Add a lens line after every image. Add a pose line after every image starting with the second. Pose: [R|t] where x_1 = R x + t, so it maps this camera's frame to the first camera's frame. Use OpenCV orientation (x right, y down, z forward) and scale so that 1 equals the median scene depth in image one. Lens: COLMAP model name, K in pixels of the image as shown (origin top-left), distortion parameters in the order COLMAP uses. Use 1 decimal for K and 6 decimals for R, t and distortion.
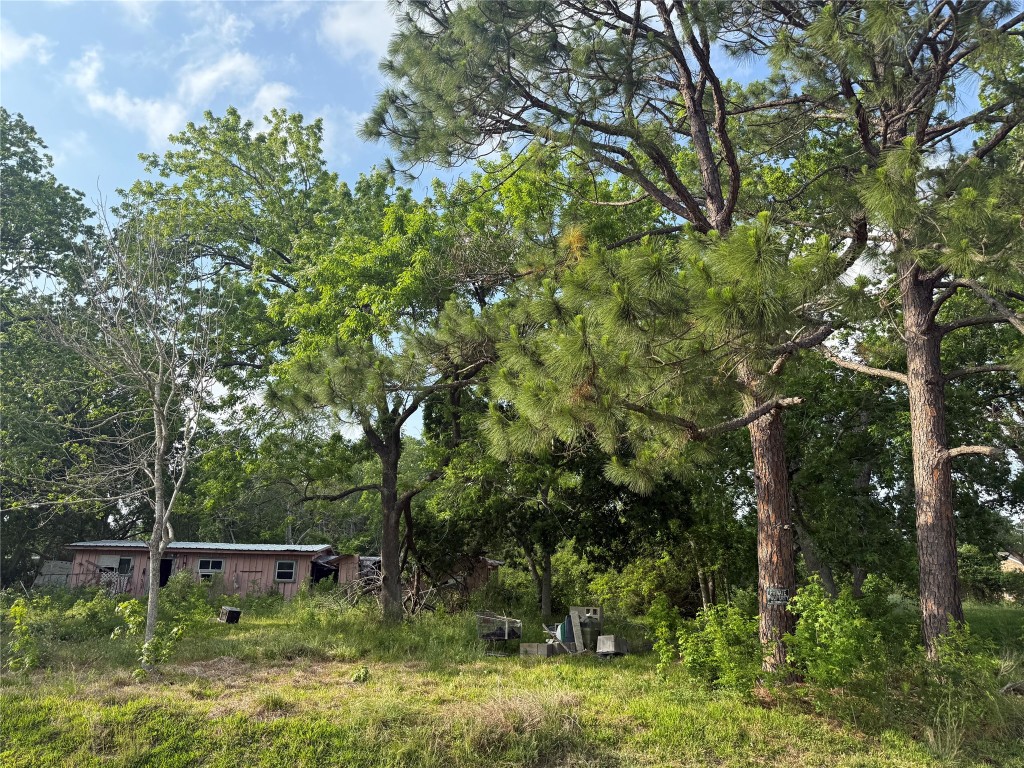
lens RADIAL K [[705.3, 0, 512.0], [0, 705.3, 384.0], [0, 0, 1]] dist [0.001298, -0.001364]
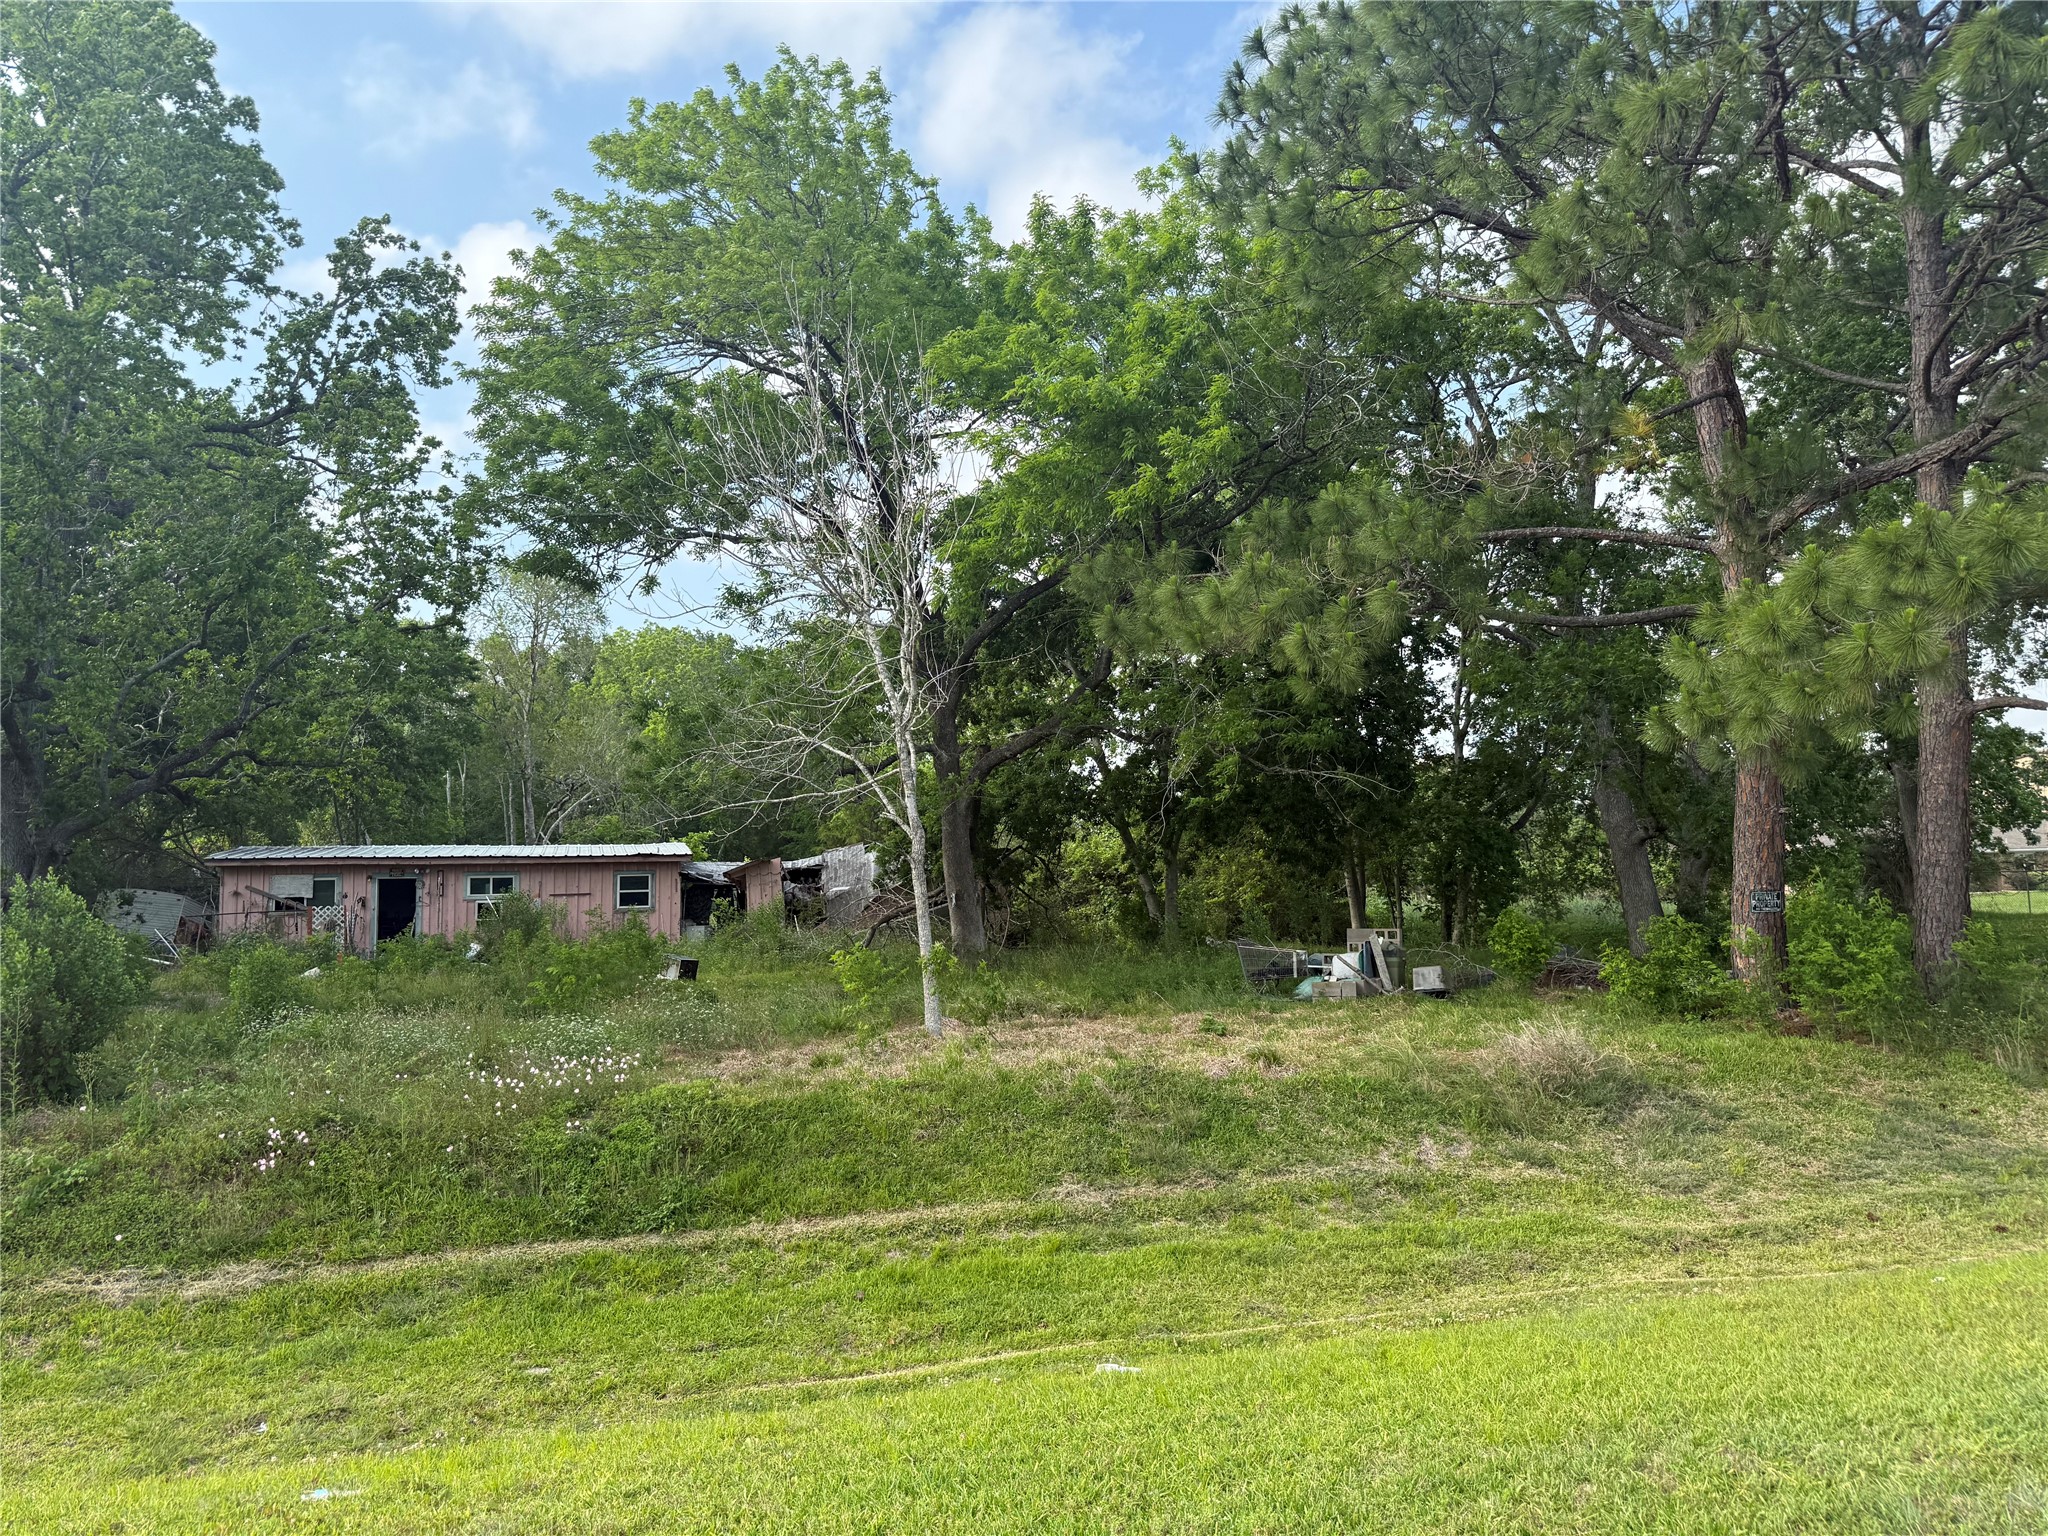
lens RADIAL K [[1410.7, 0, 1024.0], [0, 1410.7, 768.0], [0, 0, 1]] dist [0.001298, -0.001364]
pose [[0.980448, -0.021223, 0.195630, -0.243507], [-0.015812, 0.982455, 0.185829, -0.037390], [-0.196141, -0.185289, 0.962910, -0.095250]]
